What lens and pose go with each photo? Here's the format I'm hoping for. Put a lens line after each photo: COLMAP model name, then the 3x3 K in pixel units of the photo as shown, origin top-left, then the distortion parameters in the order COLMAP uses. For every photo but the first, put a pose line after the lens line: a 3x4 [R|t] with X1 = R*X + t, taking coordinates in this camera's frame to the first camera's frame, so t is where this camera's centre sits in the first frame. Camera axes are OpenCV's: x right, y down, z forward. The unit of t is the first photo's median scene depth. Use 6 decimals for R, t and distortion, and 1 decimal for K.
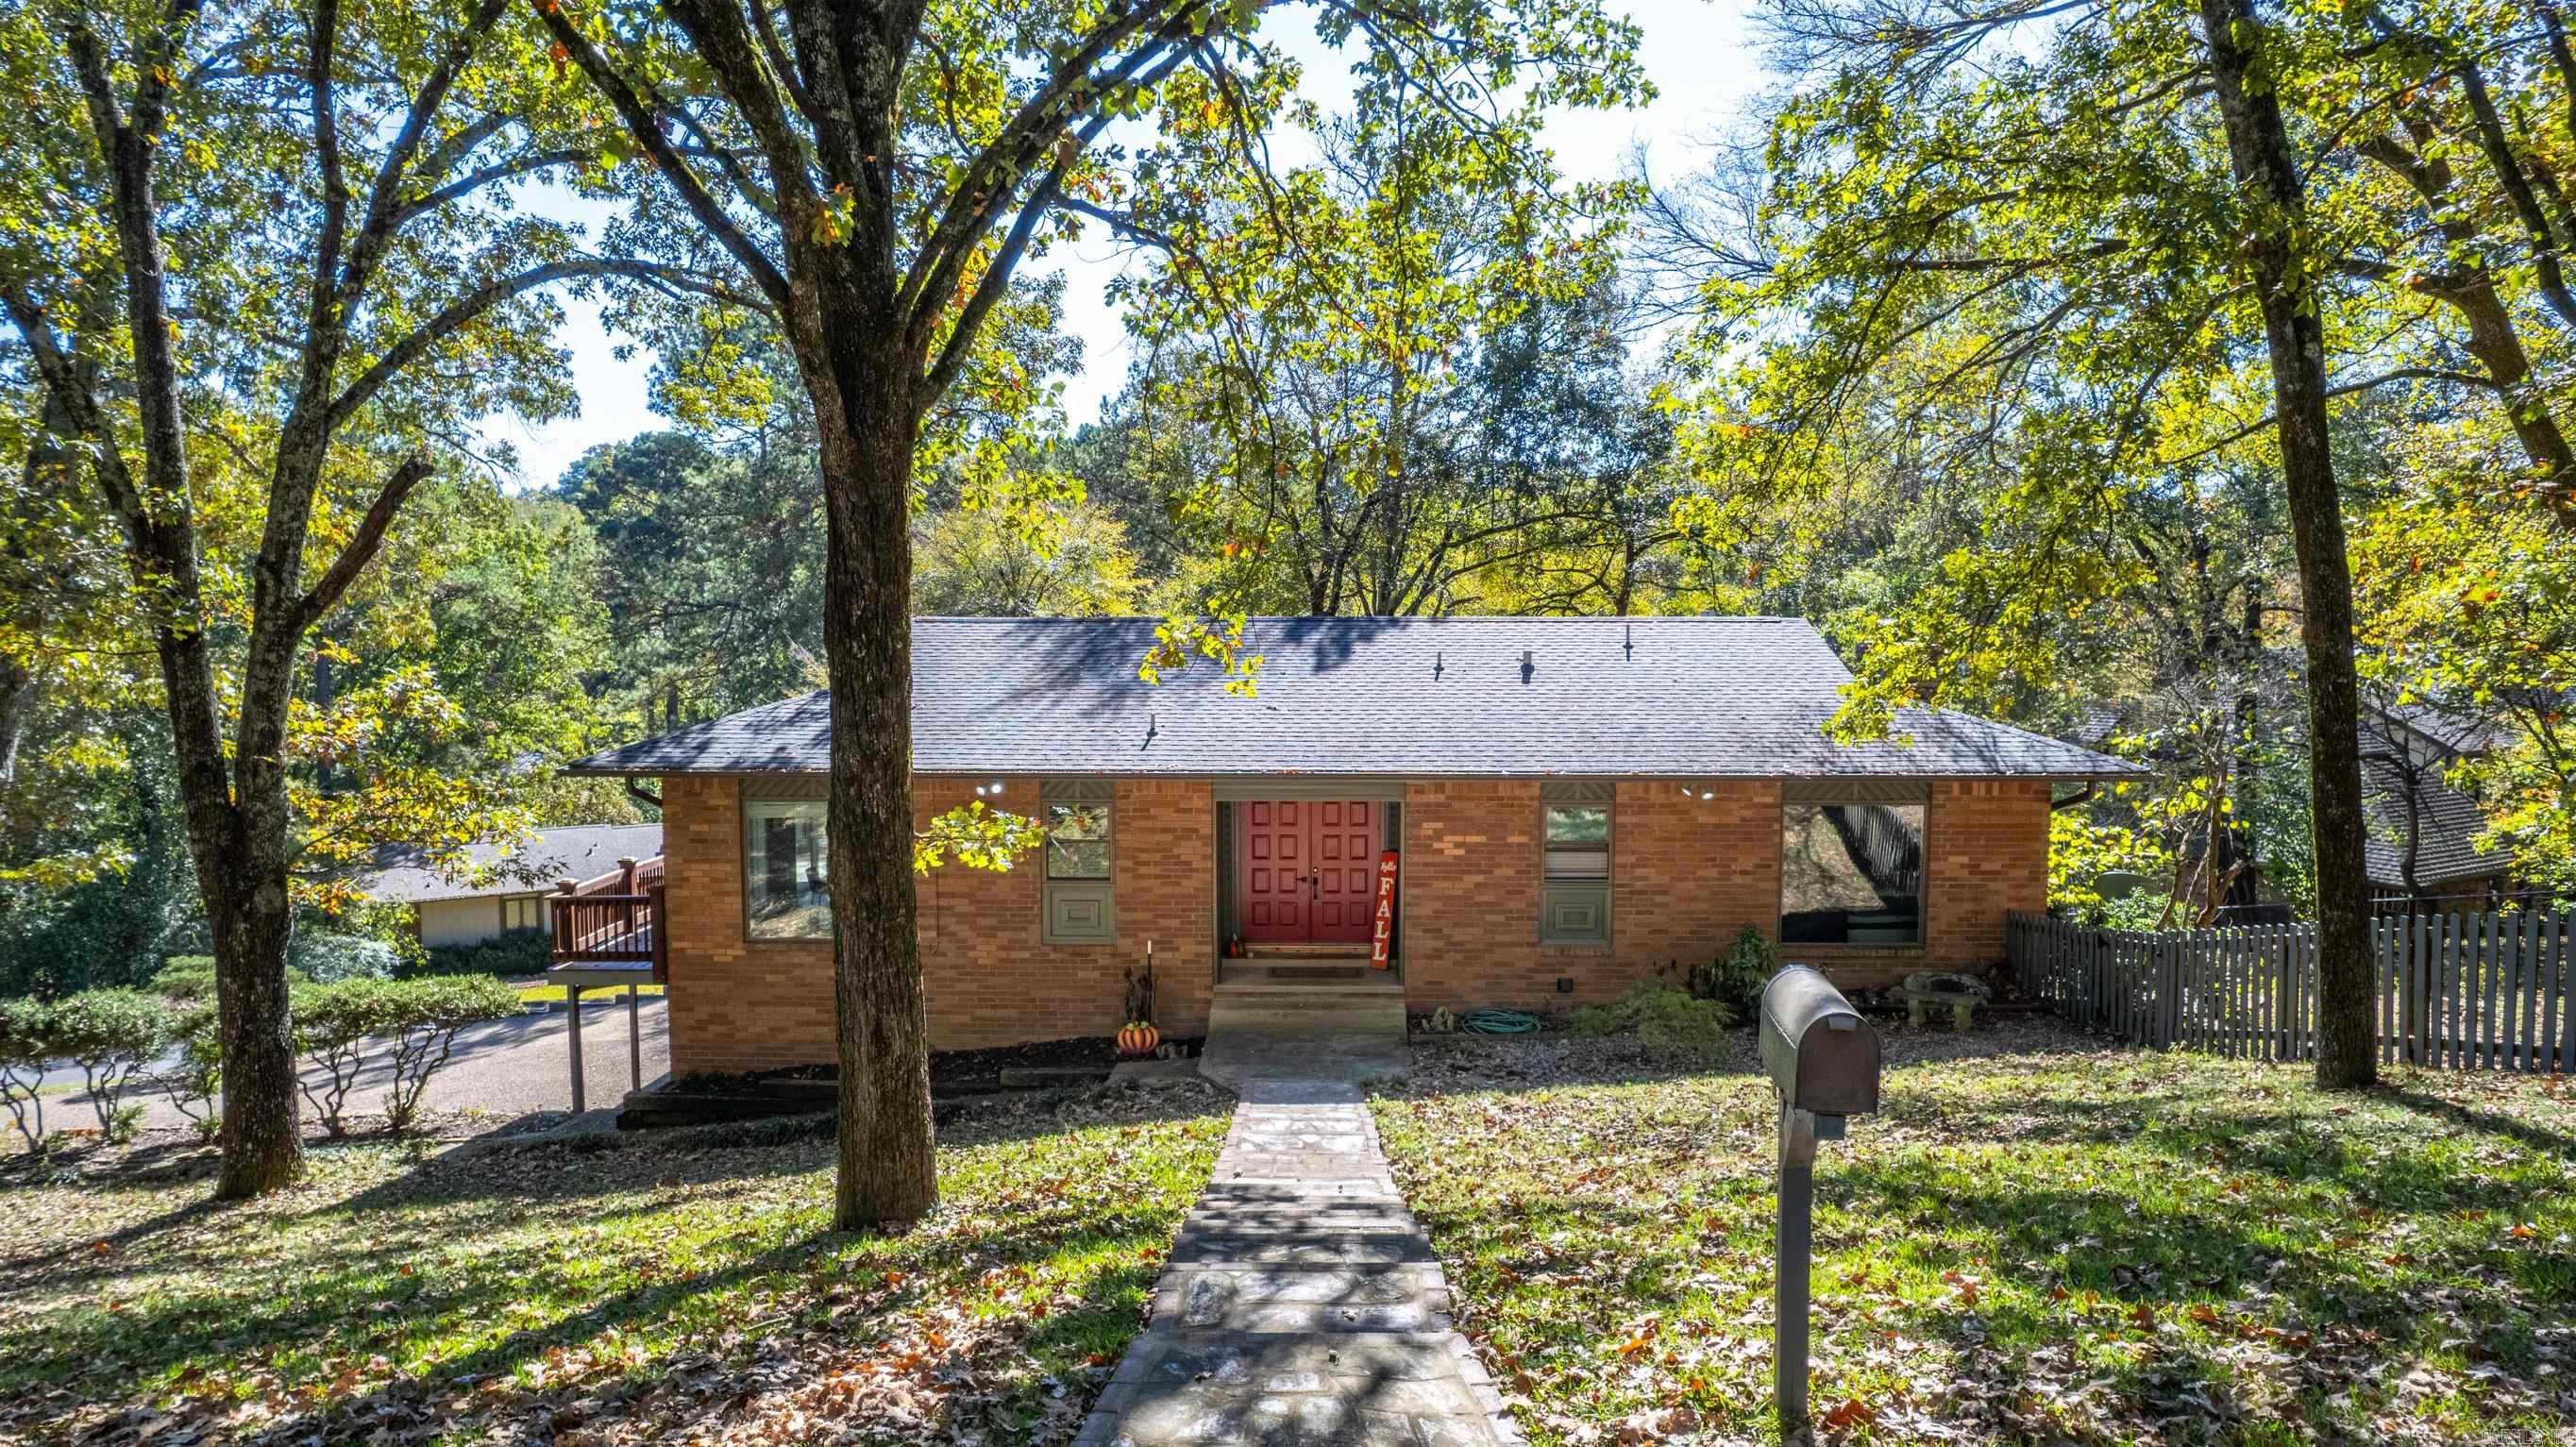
lens RADIAL K [[1682.3, 0, 1288.0], [0, 1682.3, 723.5], [0, 0, 1]] dist [-0.102347, 0.089105]
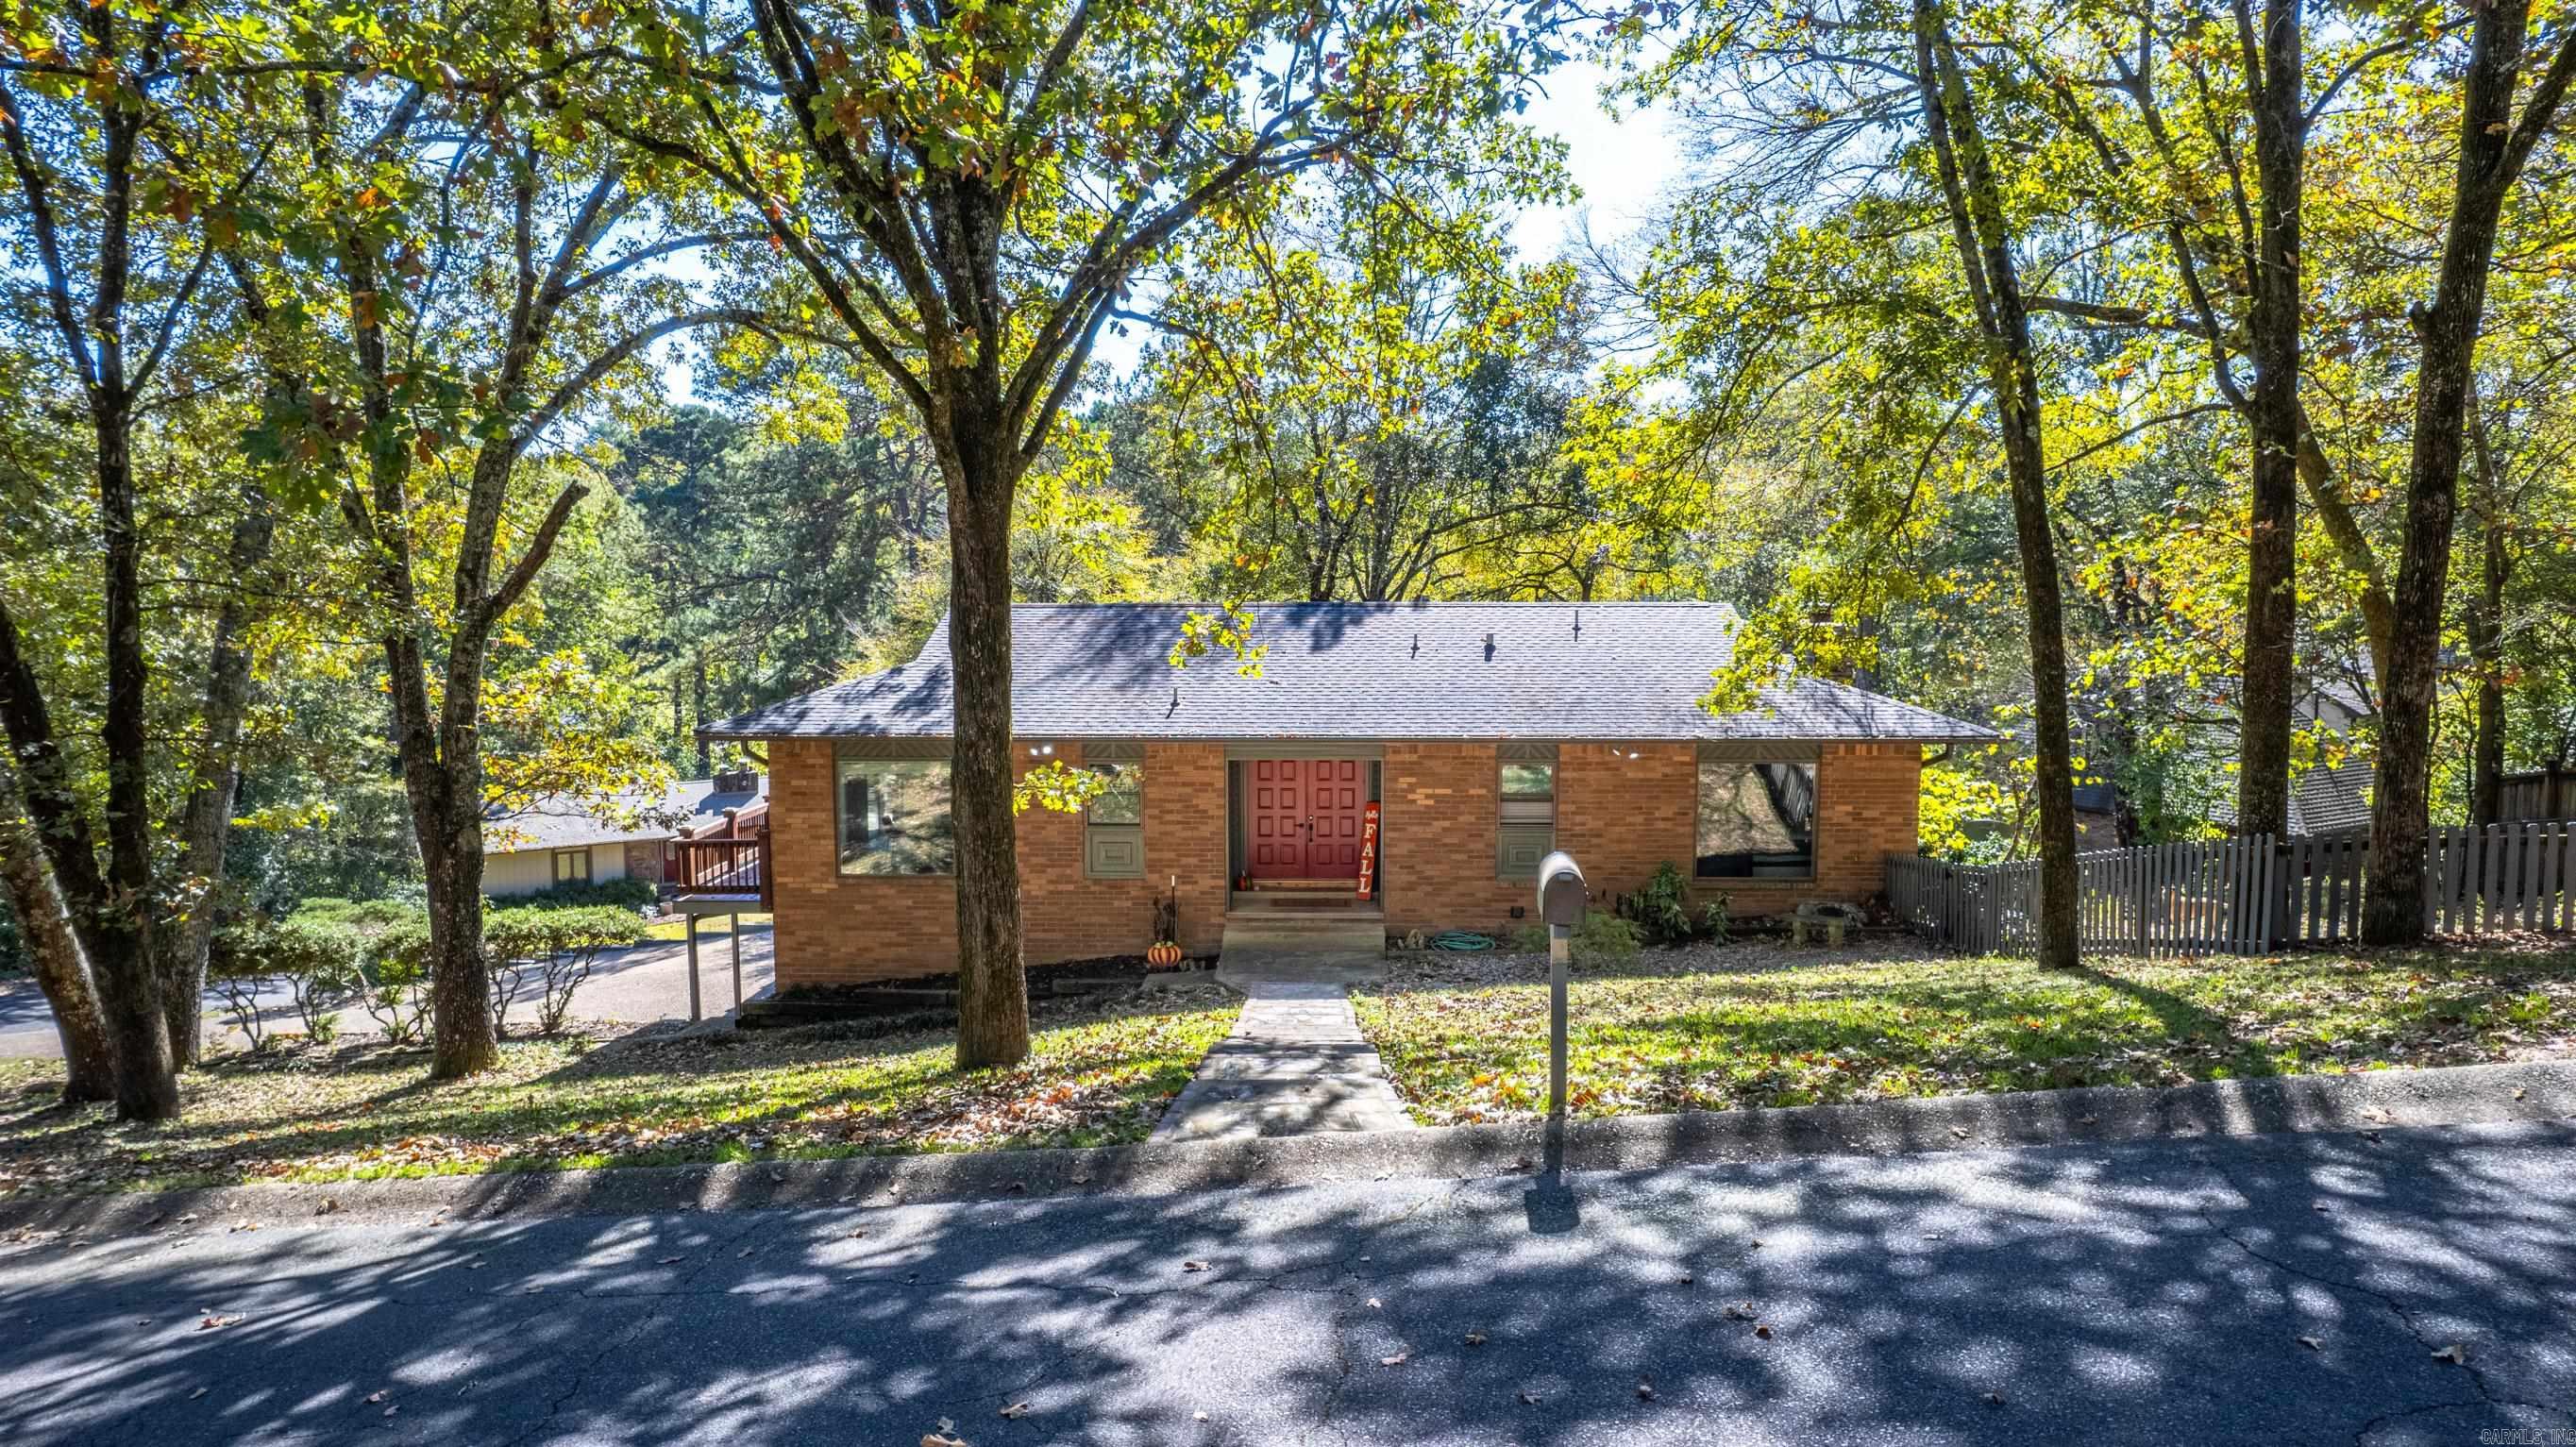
lens RADIAL K [[1682.3, 0, 1288.0], [0, 1682.3, 723.5], [0, 0, 1]] dist [-0.102347, 0.089105]
pose [[0.999996, -0.000688, -0.002908, 0.003895], [0.000761, 0.999687, 0.025000, -0.010629], [0.002890, -0.025002, 0.999683, -0.215703]]
